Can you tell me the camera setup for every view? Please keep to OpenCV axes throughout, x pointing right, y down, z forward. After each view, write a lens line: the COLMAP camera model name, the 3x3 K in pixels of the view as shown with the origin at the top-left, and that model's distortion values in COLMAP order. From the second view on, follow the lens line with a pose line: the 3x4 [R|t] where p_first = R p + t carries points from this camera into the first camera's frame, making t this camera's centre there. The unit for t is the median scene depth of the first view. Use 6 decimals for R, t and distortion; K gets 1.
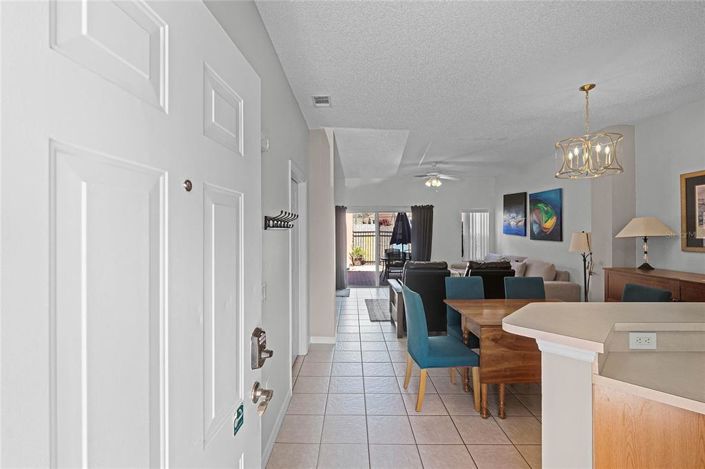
lens RADIAL K [[310.3, 0, 352.3], [0, 310.3, 230.2], [0, 0, 1]] dist [-0.010296, -0.000416]
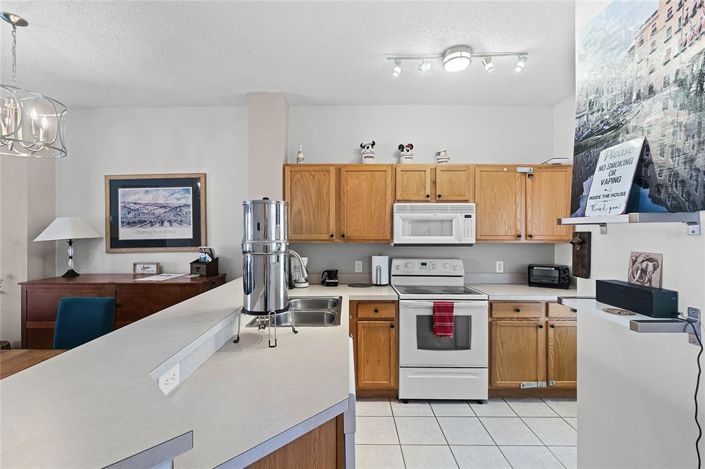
lens RADIAL K [[310.3, 0, 352.0], [0, 310.3, 229.5], [0, 0, 1]] dist [-0.010296, -0.000416]
pose [[-0.020870, 0.004679, 0.999771, 0.070970], [0.004929, 0.999977, -0.004577, 0.000817], [-0.999770, 0.004832, -0.020893, 0.232714]]
